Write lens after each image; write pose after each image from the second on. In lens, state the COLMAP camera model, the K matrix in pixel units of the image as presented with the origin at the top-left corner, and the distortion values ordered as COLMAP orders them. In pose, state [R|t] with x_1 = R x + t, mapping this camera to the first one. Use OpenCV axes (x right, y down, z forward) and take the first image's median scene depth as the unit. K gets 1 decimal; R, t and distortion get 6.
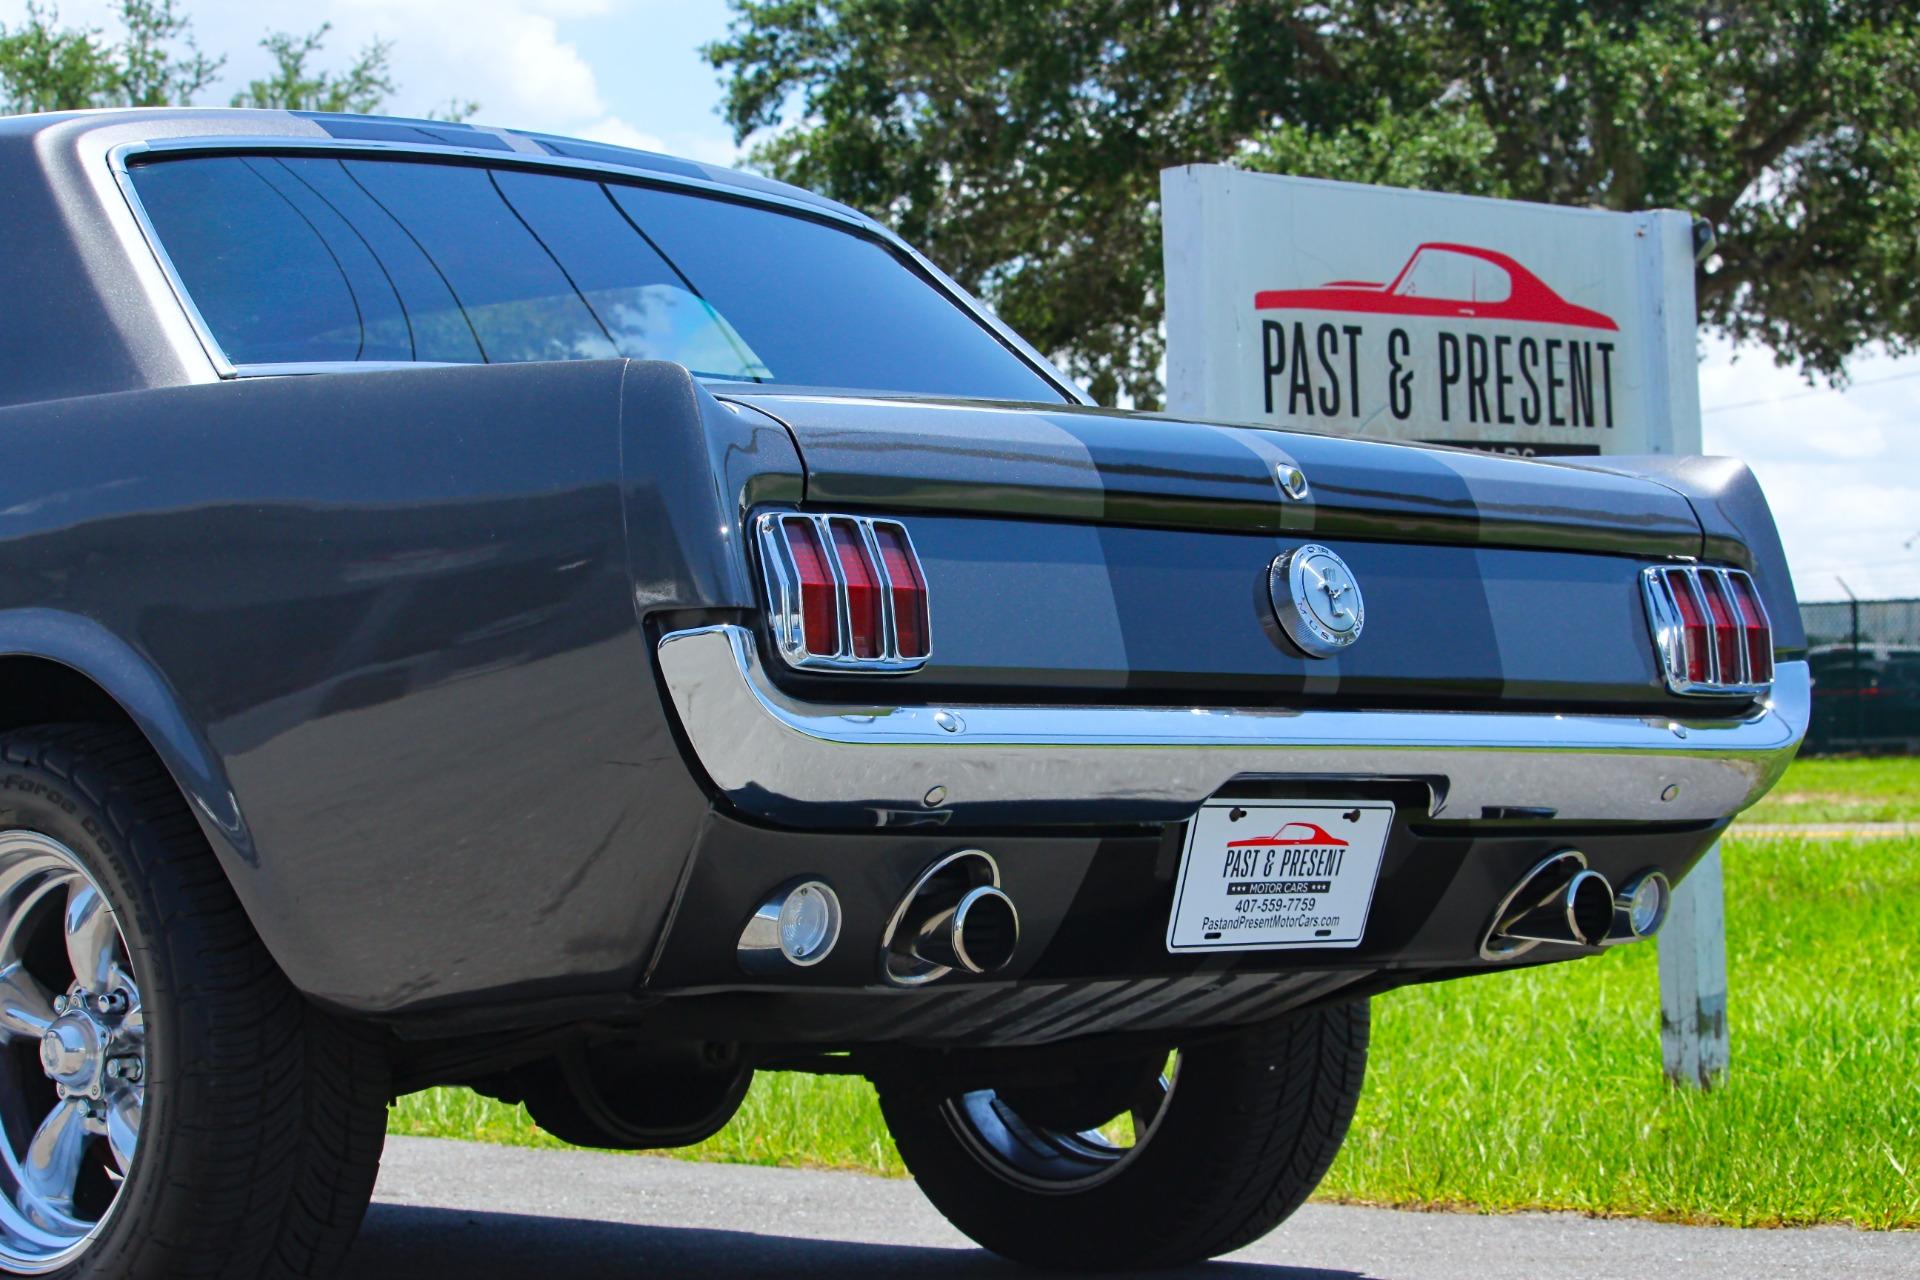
lens RADIAL K [[4876.3, 0, 993.5], [0, 4876.3, 642.4], [0, 0, 1]] dist [-0.431358, 0.350271]
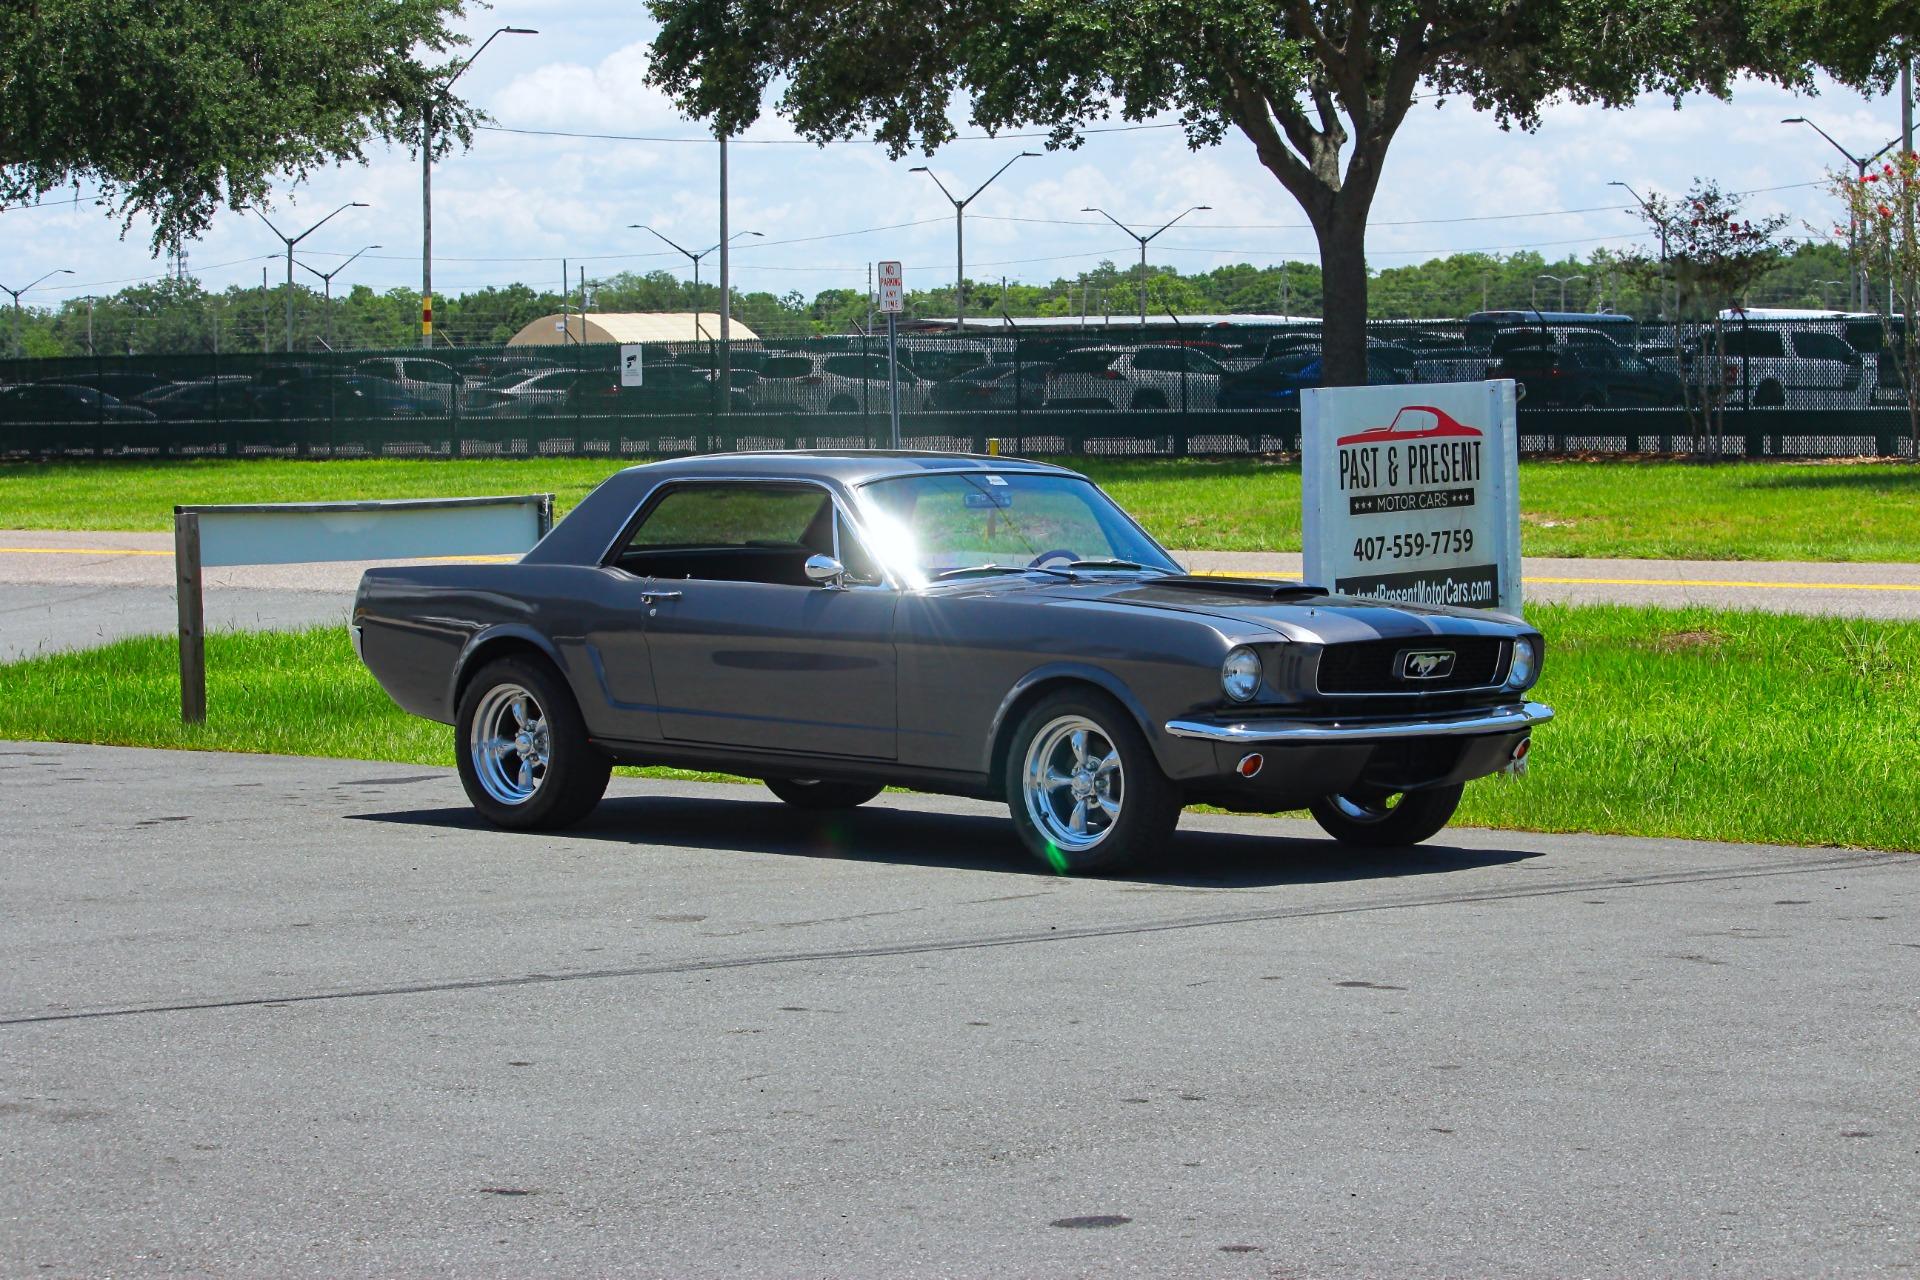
lens RADIAL K [[4999.8, 0, 985.4], [0, 4999.8, 636.2], [0, 0, 1]] dist [-0.391544, -0.377571]
pose [[0.997554, 0.001757, 0.069875, -0.479277], [-0.007186, 0.996964, 0.077527, -0.273395], [-0.069526, -0.077840, 0.994539, -2.354647]]
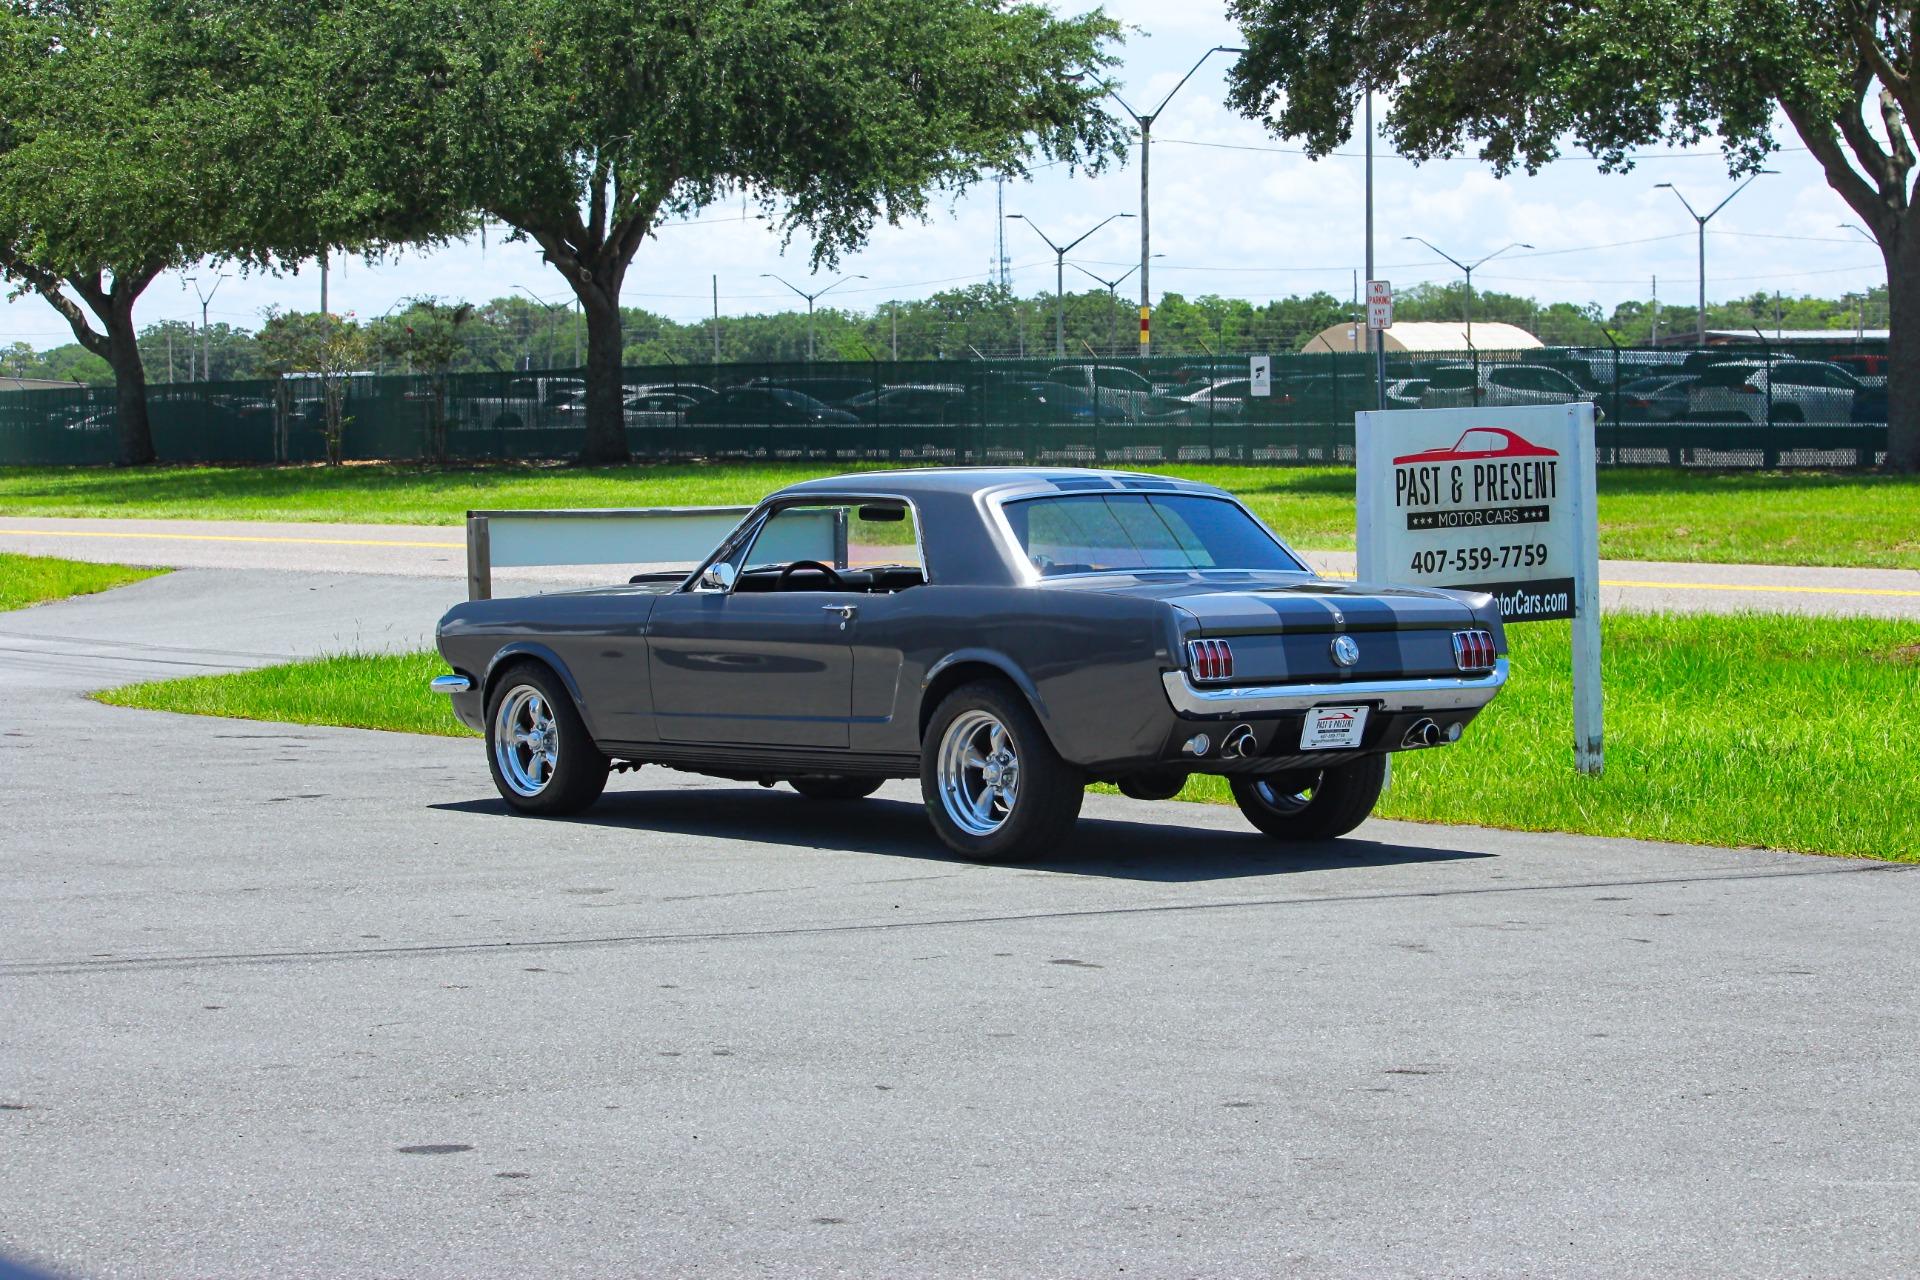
lens RADIAL K [[4880.7, 0, 1023.7], [0, 4880.7, 567.3], [0, 0, 1]] dist [-0.414415, -0.078177]
pose [[0.996011, 0.012661, -0.088328, 0.145126], [-0.006973, 0.997899, 0.064412, -0.296091], [0.088958, -0.063539, 0.994007, -2.550488]]
